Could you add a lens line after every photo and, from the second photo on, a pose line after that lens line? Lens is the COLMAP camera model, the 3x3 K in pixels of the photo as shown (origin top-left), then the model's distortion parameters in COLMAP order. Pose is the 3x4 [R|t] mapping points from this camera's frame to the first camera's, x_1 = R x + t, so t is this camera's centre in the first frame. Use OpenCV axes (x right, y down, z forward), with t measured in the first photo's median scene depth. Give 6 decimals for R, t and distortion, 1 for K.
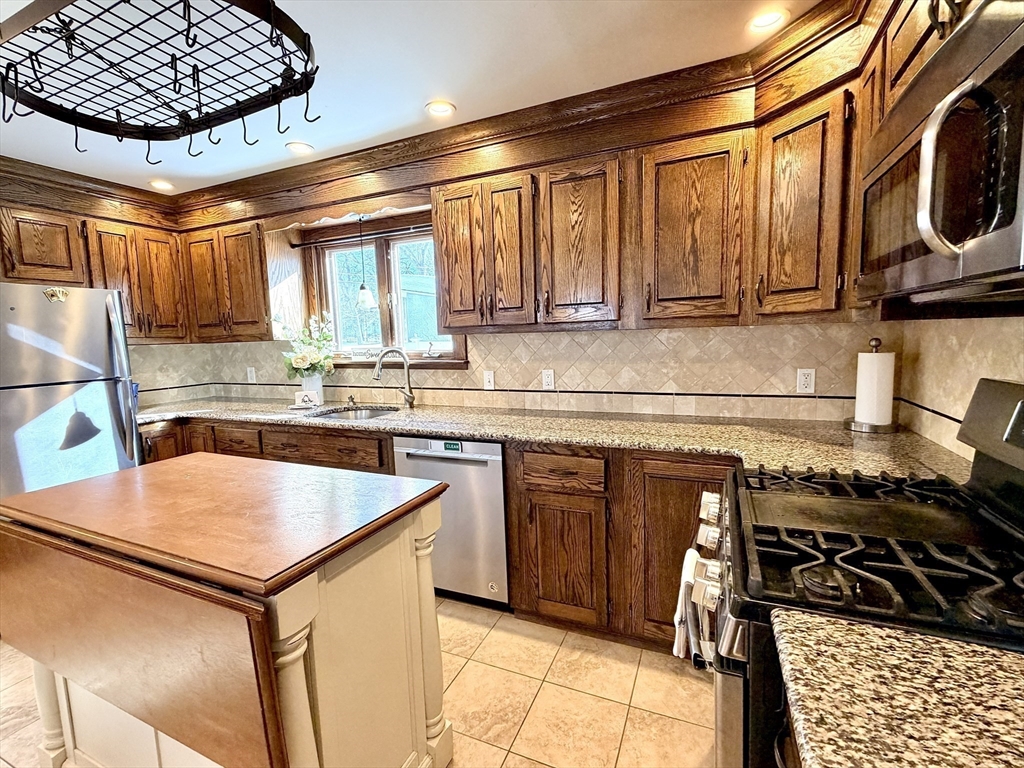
lens RADIAL K [[460.0, 0, 512.0], [0, 460.0, 384.0], [0, 0, 1]] dist [-0.000244, -0.000100]
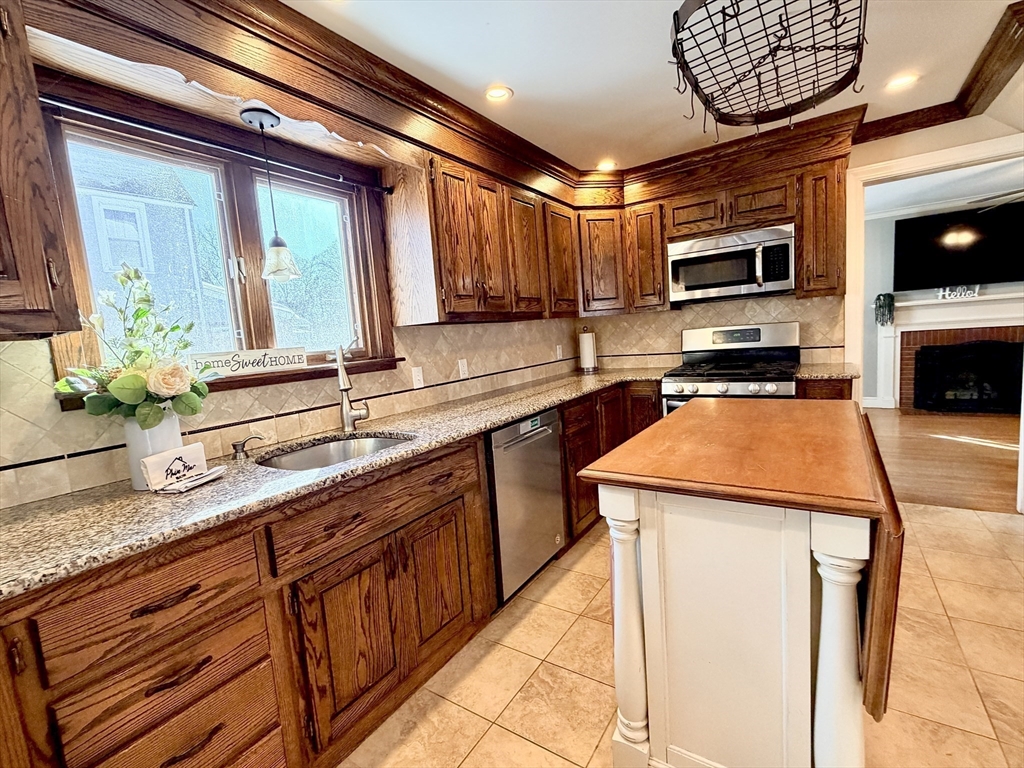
lens RADIAL K [[460.0, 0, 512.0], [0, 460.0, 384.0], [0, 0, 1]] dist [-0.000244, -0.000100]
pose [[0.177125, -0.088020, 0.980244, -1.063062], [0.177023, 0.982598, 0.056245, -0.016871], [-0.968137, 0.163564, 0.189624, 0.776835]]
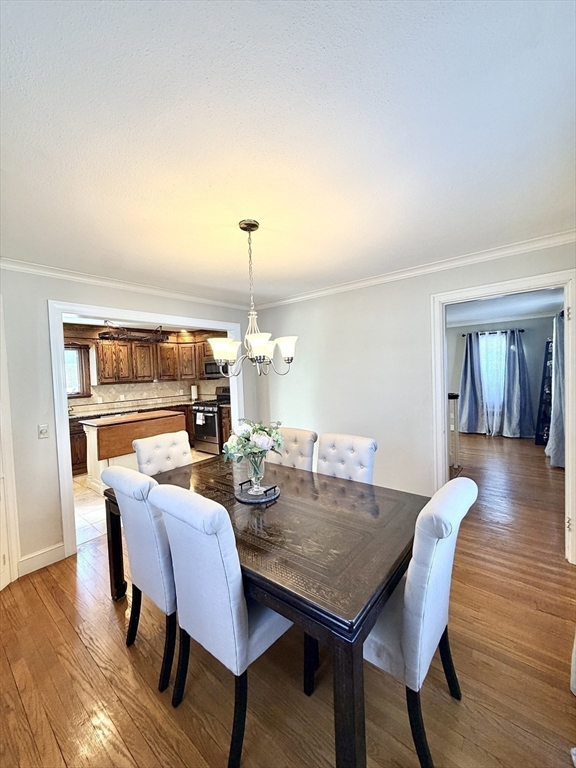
lens RADIAL K [[306.6, 0, 288.0], [0, 306.6, 384.0], [0, 0, 1]] dist [-0.000670, -0.000090]
pose [[0.269304, -0.014222, 0.962950, -1.945755], [0.132954, 0.990866, -0.022548, 0.112329], [-0.953834, 0.134100, 0.268735, -0.849334]]
